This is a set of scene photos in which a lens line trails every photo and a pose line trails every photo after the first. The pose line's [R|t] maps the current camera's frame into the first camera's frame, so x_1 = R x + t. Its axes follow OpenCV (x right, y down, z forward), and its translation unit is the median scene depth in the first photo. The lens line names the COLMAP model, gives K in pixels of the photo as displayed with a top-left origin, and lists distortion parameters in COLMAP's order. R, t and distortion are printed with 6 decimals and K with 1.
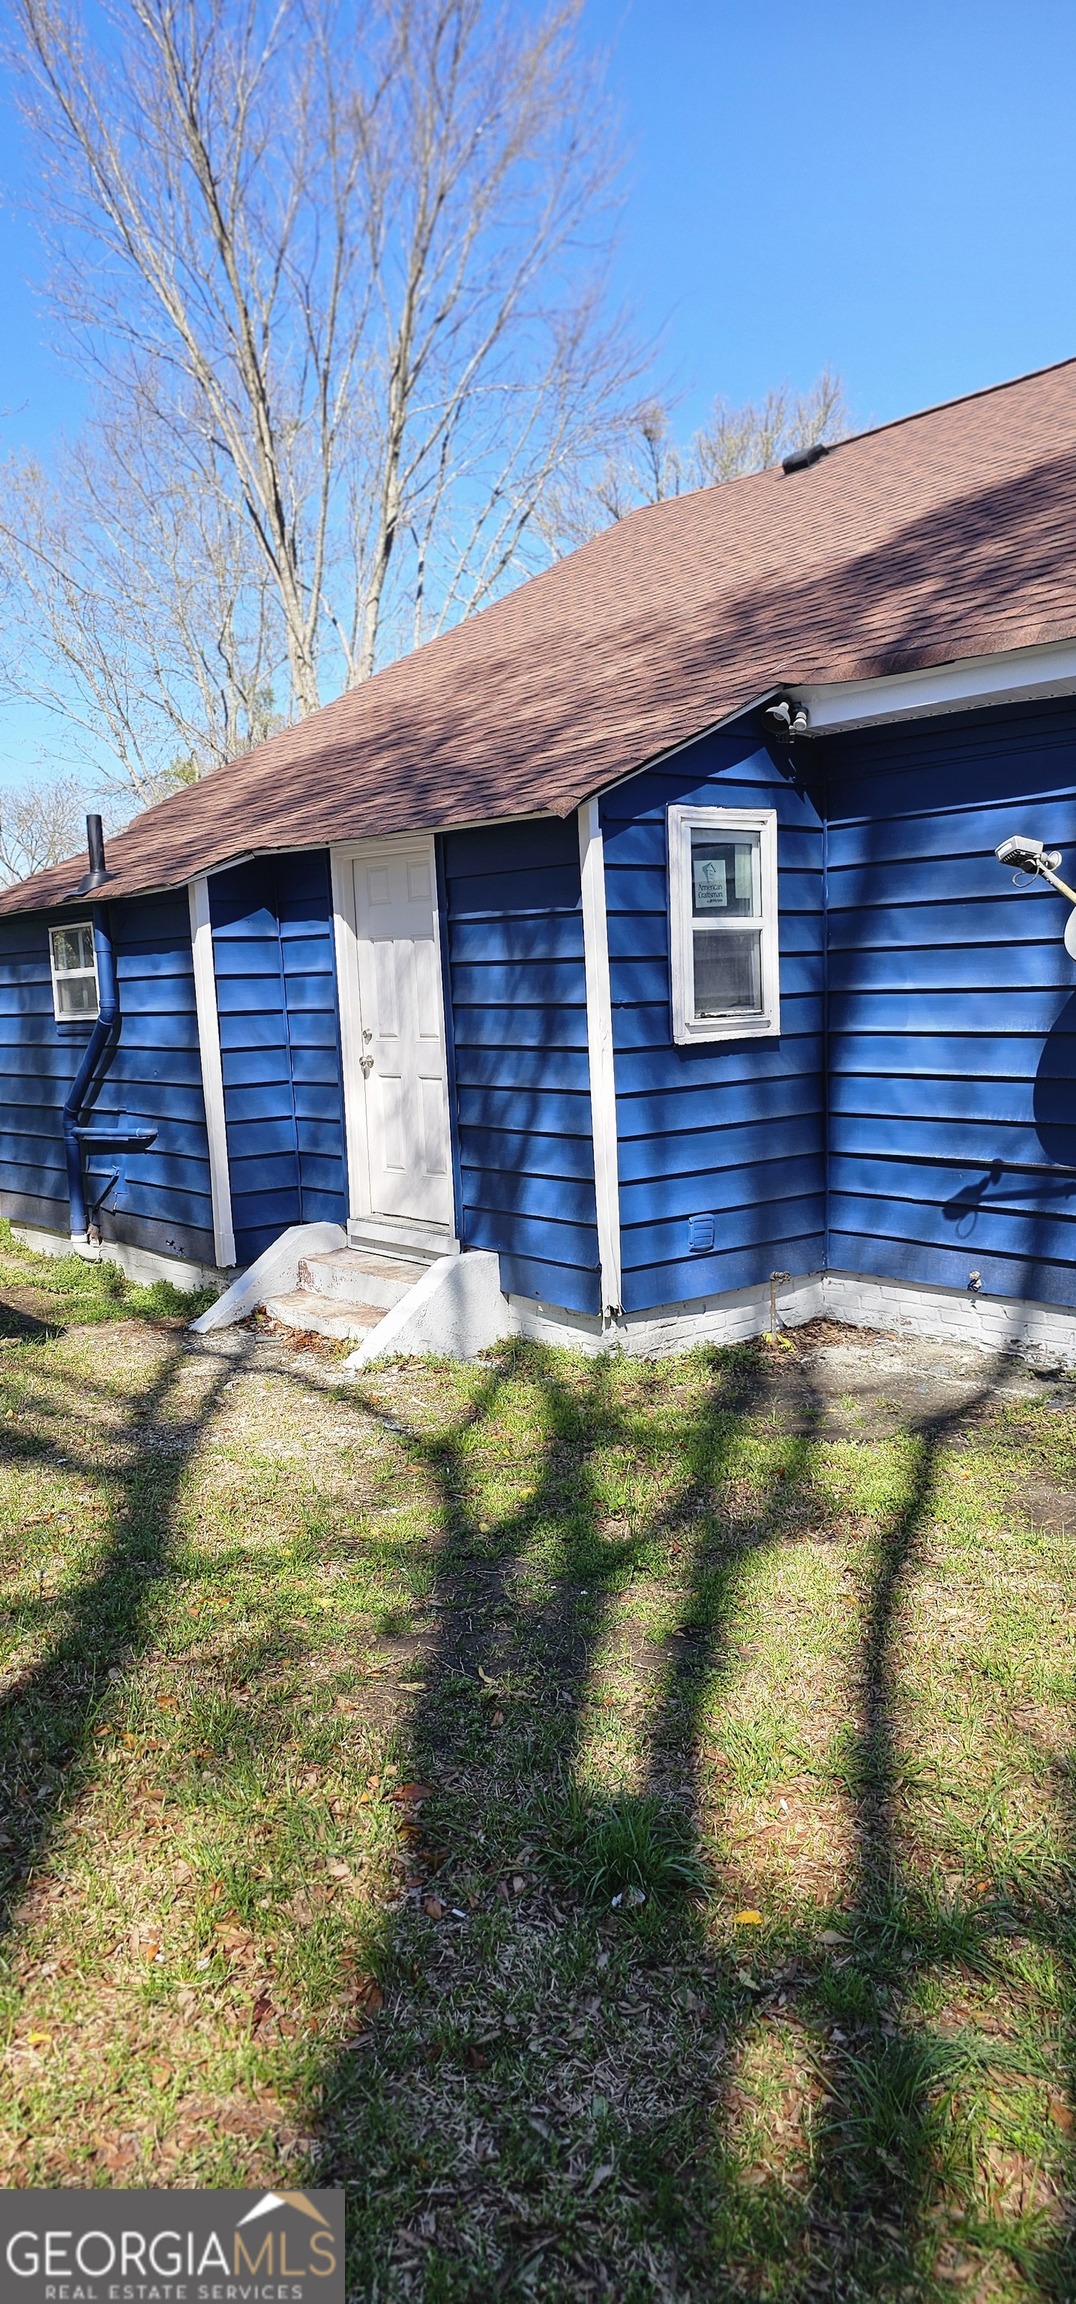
lens RADIAL K [[1583.4, 0, 539.1], [0, 1583.4, 1153.9], [0, 0, 1]] dist [0.094747, -0.066911]
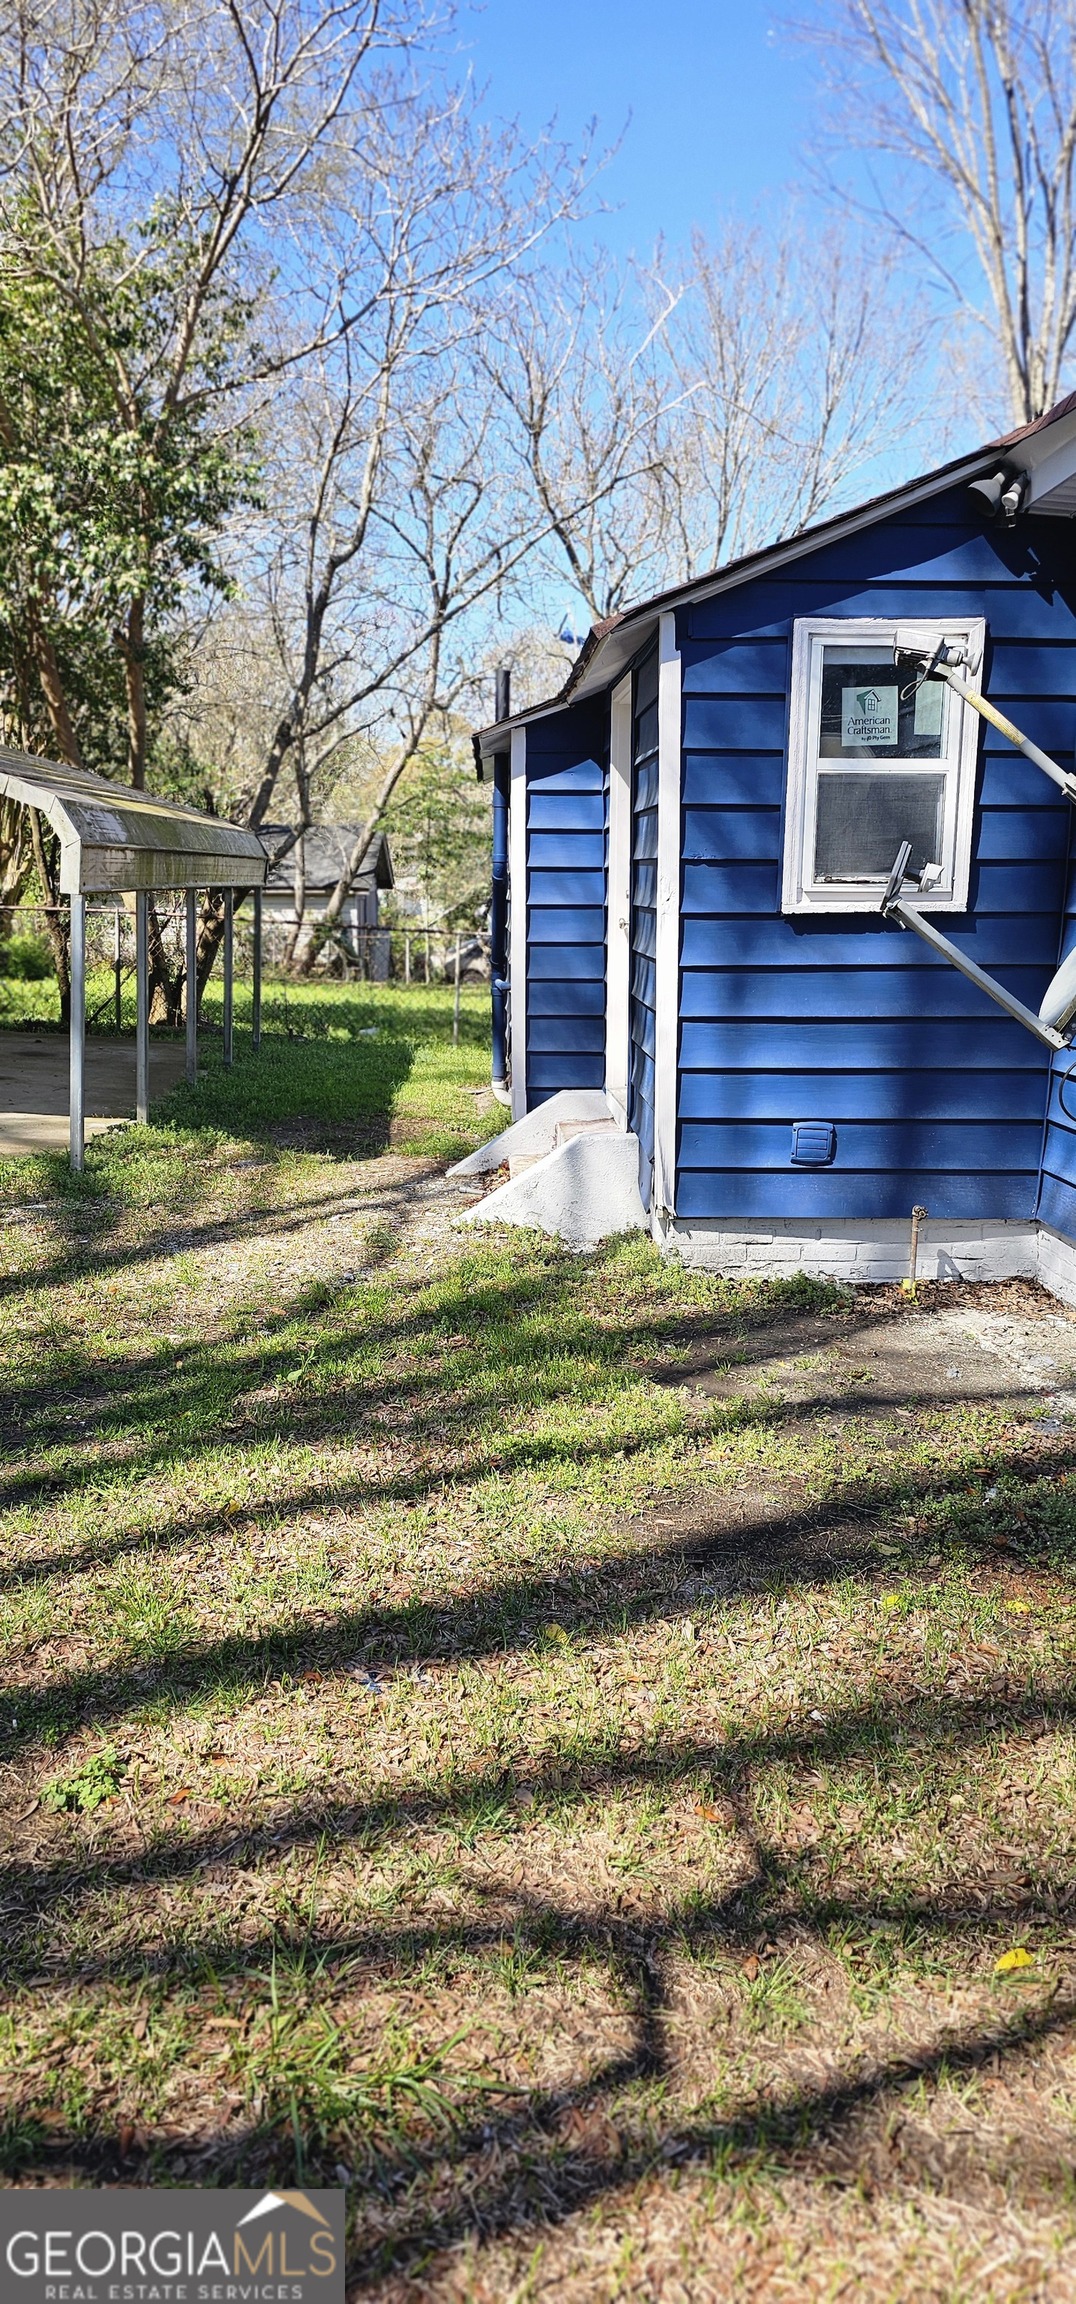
lens RADIAL K [[1583.4, 0, 537.2], [0, 1583.4, 1149.5], [0, 0, 1]] dist [0.094747, -0.066911]
pose [[0.786030, 0.145002, -0.600943, 0.497100], [-0.109549, 0.989389, 0.095441, -0.011246], [0.608405, -0.009187, 0.793574, 0.249149]]
